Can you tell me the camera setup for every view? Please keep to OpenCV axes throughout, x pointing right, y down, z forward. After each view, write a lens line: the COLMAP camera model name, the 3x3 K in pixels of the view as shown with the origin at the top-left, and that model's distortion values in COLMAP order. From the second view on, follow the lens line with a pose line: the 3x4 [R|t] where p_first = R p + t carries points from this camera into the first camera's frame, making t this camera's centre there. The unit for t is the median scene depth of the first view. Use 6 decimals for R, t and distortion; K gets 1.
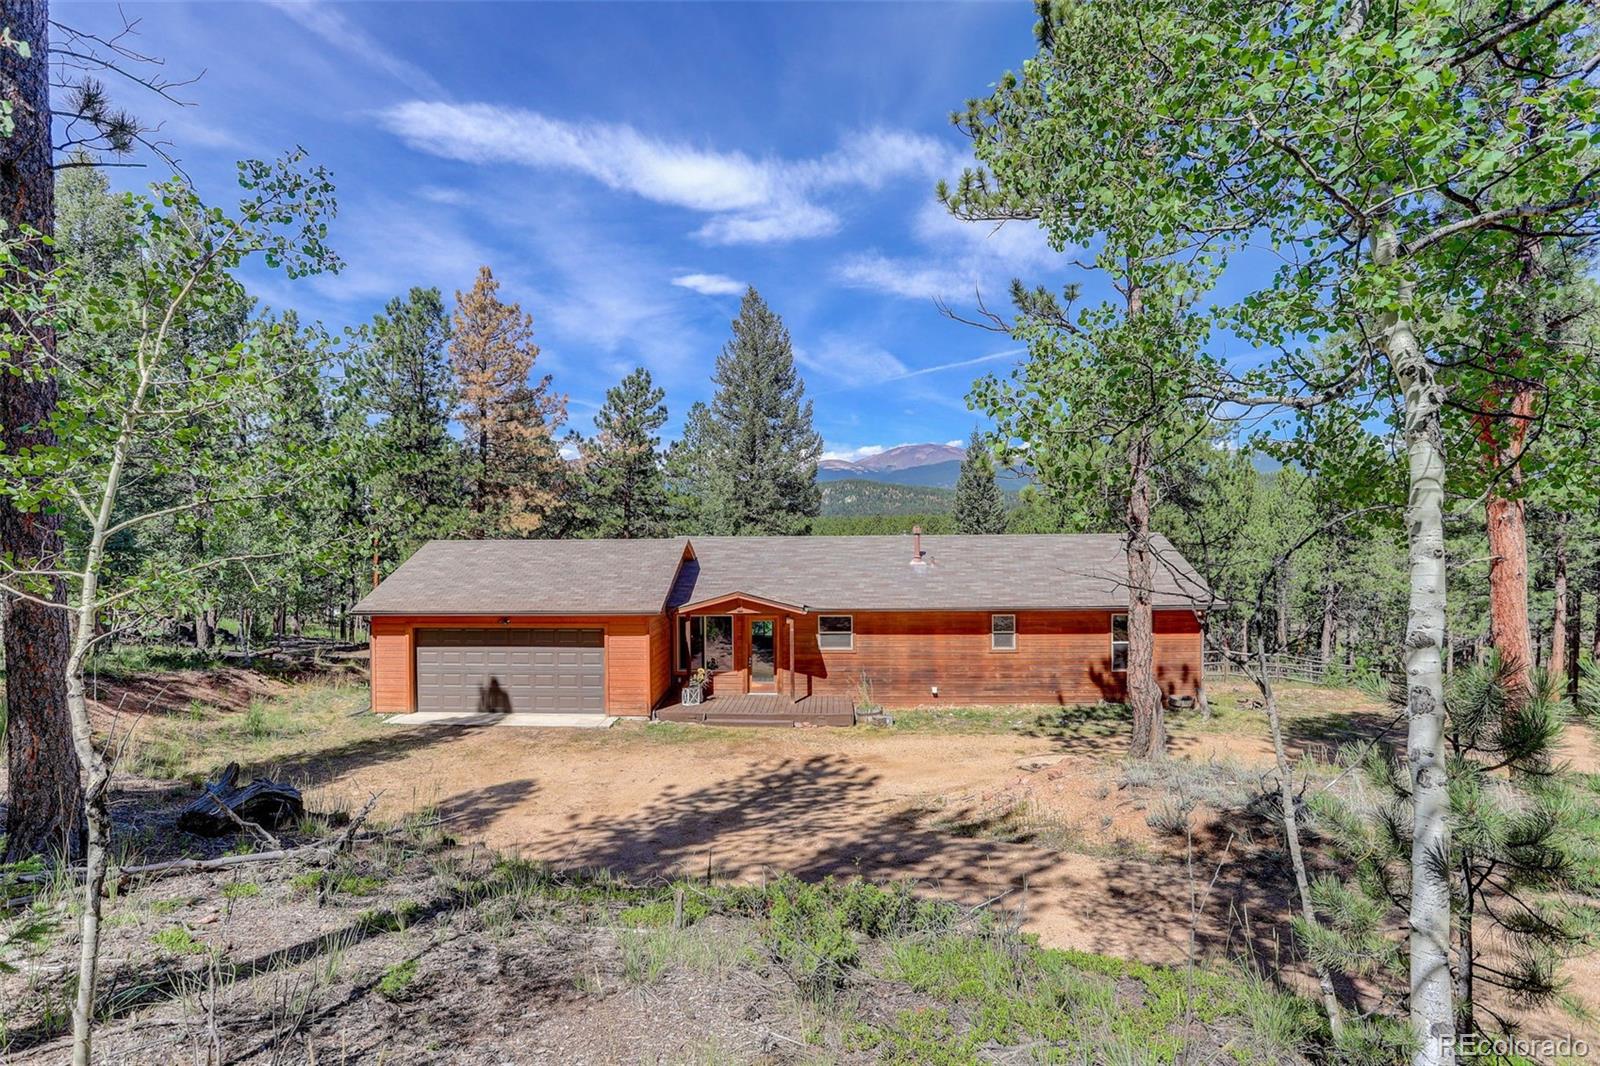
lens RADIAL K [[776.5, 0, 797.2], [0, 776.5, 528.8], [0, 0, 1]] dist [-0.061597, 0.023603]
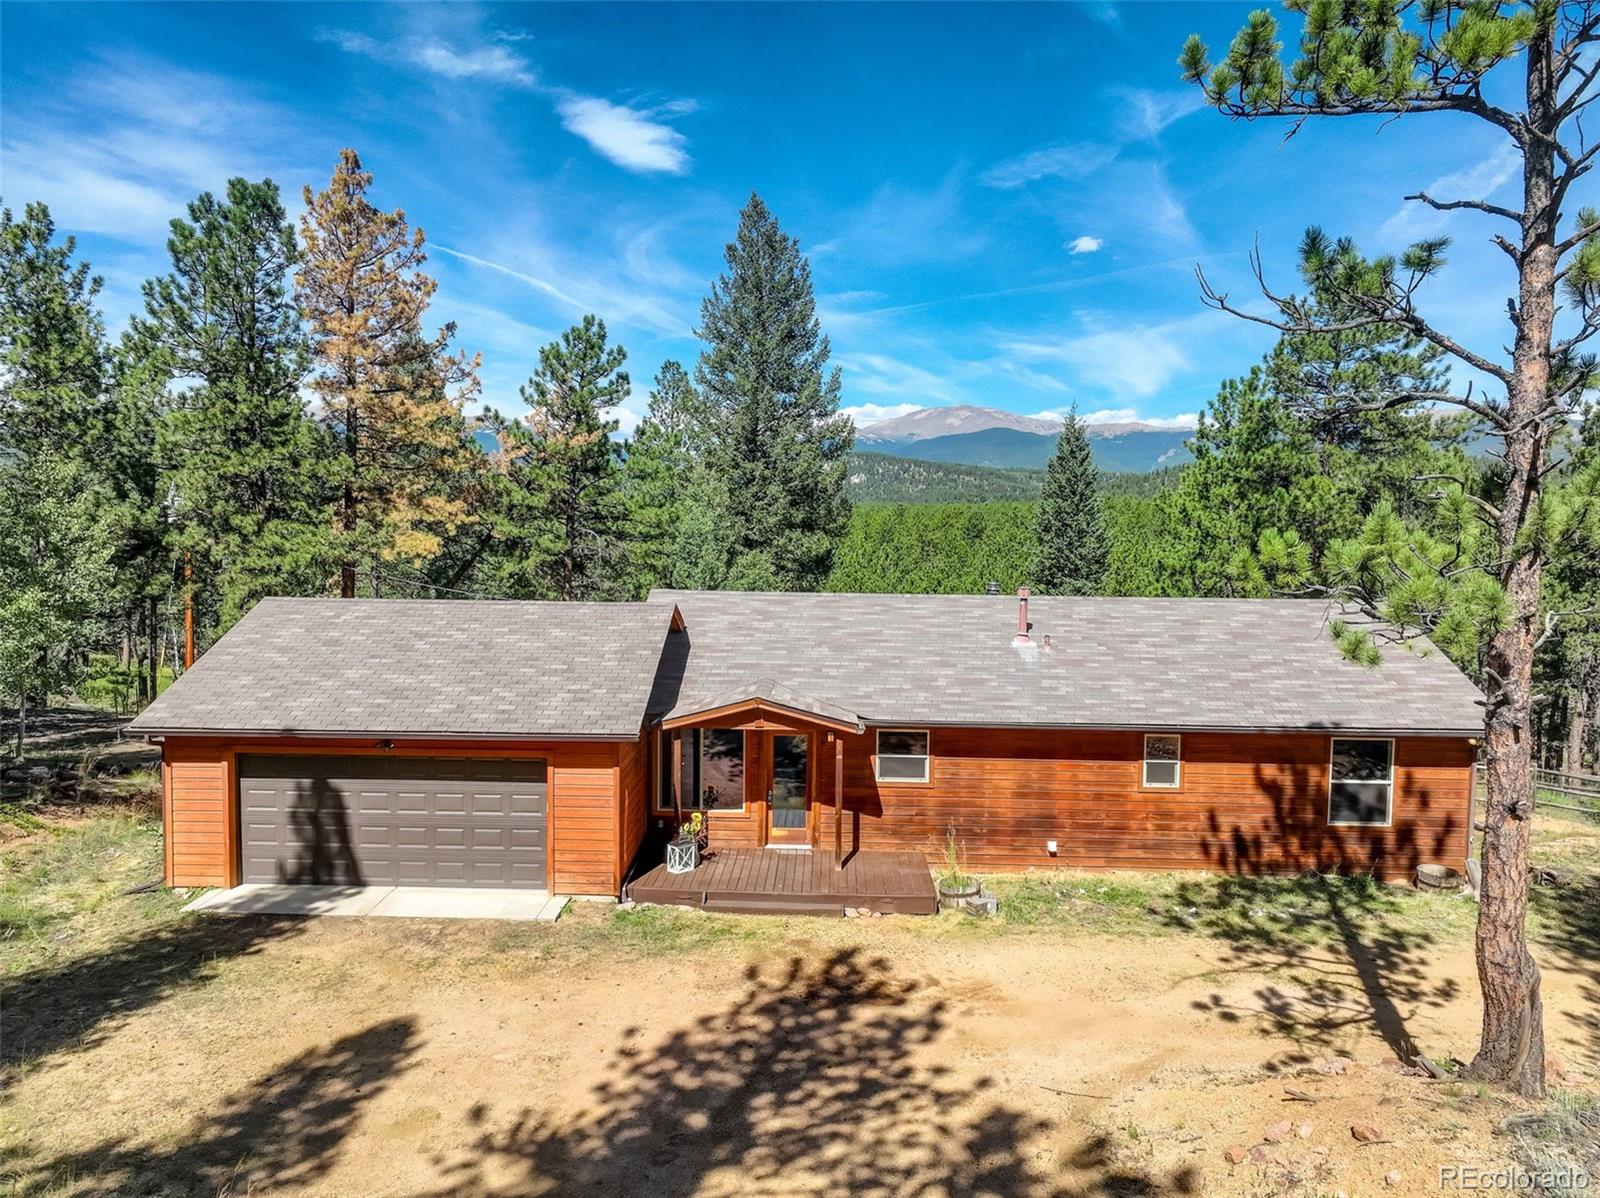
lens RADIAL K [[1050.9, 0, 813.2], [0, 1050.9, 594.1], [0, 0, 1]] dist [0.006401, 0.004758]
pose [[0.999600, 0.018143, 0.021702, -0.028901], [-0.019545, 0.997613, 0.066222, -0.035692], [-0.020449, -0.066620, 0.997569, 0.079984]]
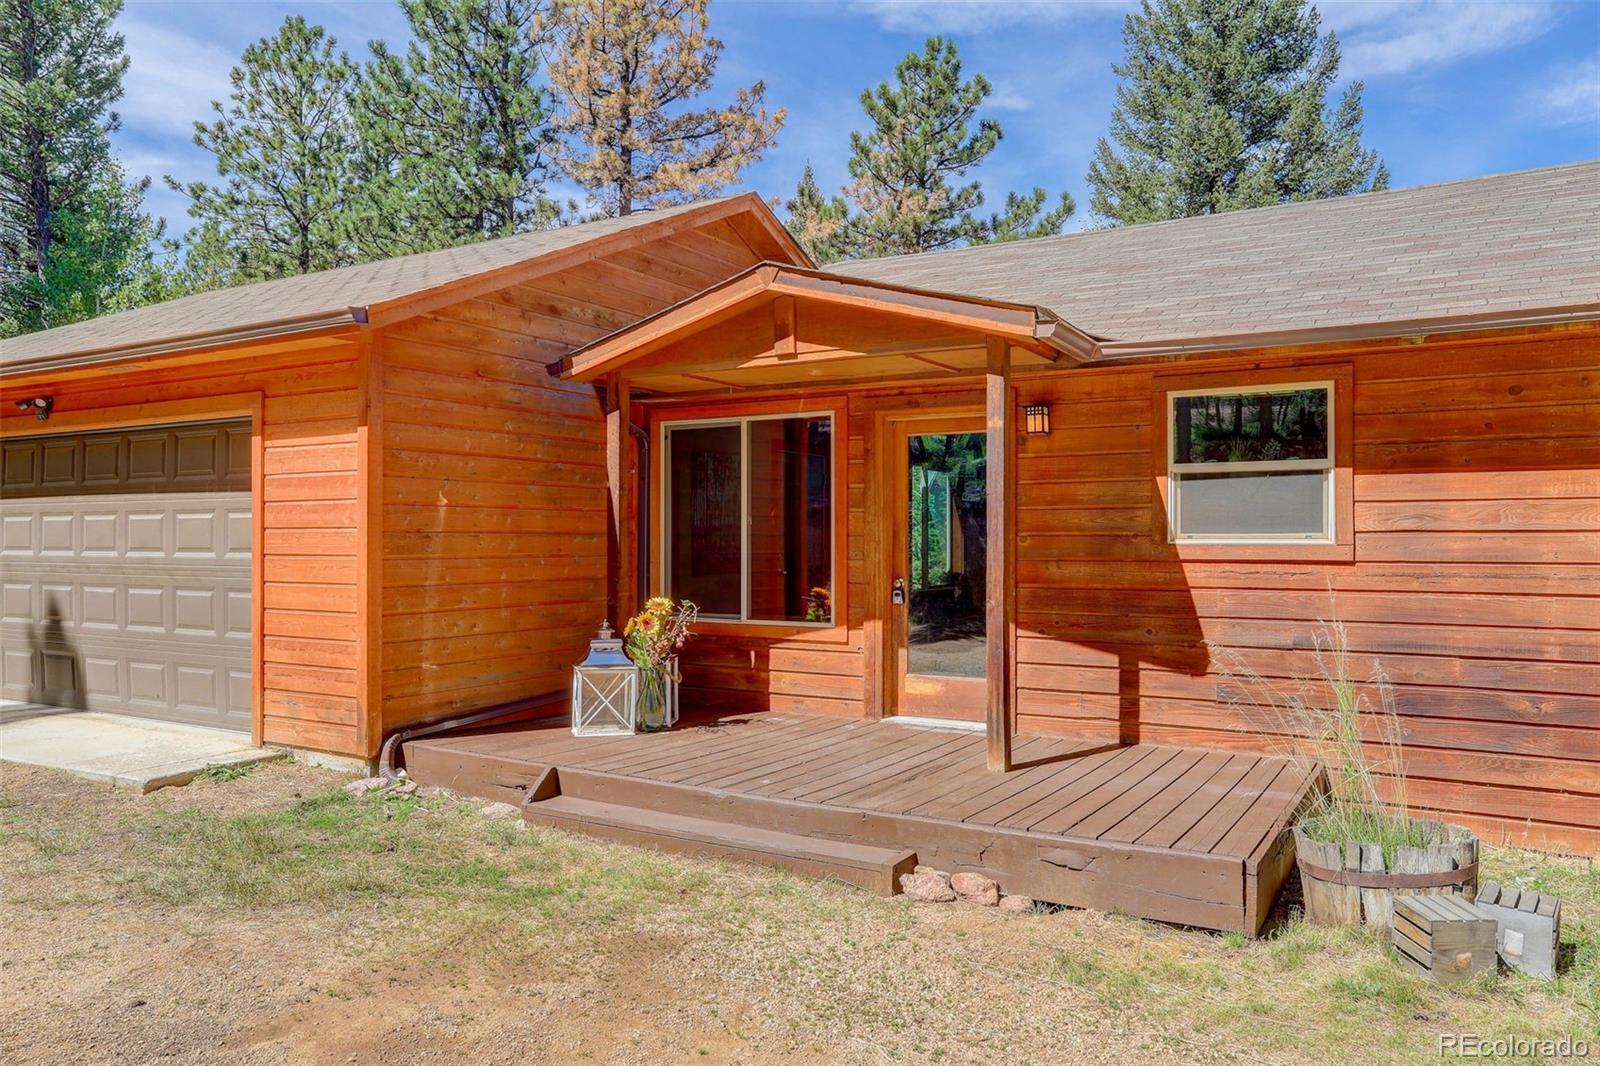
lens RADIAL K [[1137.6, 0, 800.0], [0, 1137.6, 535.8], [0, 0, 1]] dist [0.003463, 0.002594]
pose [[0.884129, 0.002693, -0.467236, 0.053283], [0.008283, 0.999736, 0.021434, 0.088560], [0.467170, -0.022821, 0.883873, 0.401341]]
